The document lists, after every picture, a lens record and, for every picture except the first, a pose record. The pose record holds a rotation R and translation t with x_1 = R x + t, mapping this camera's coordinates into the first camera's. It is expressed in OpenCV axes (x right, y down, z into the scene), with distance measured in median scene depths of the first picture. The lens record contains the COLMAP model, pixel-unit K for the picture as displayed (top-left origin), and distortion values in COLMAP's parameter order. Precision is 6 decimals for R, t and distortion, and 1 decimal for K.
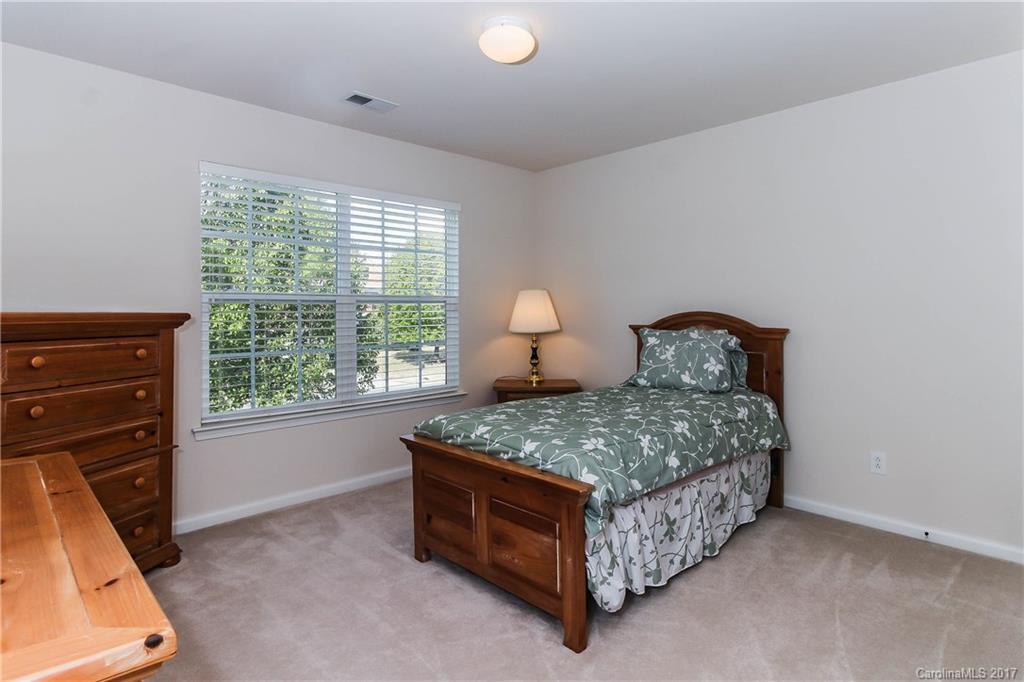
lens RADIAL K [[551.2, 0, 510.8], [0, 551.2, 339.5], [0, 0, 1]] dist [0.027186, 0.000093]
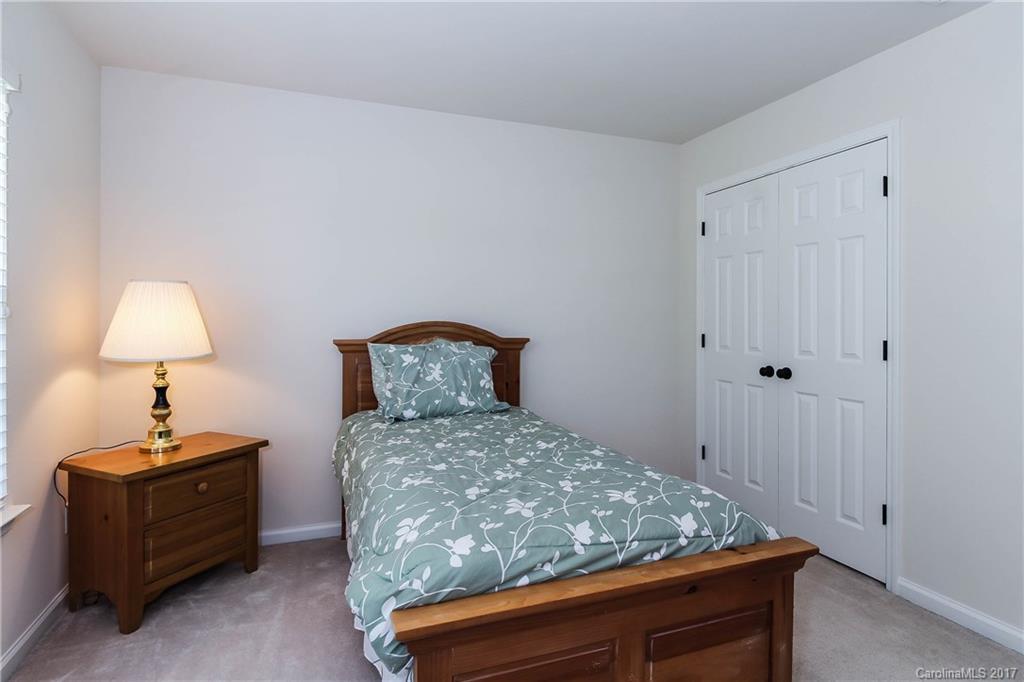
lens RADIAL K [[551.2, 0, 512.9], [0, 551.2, 331.7], [0, 0, 1]] dist [0.027186, 0.000093]
pose [[0.375309, -0.019984, 0.926684, -0.429101], [0.043113, 0.999062, 0.004083, -0.034665], [-0.925896, 0.038420, 0.375819, 0.596720]]
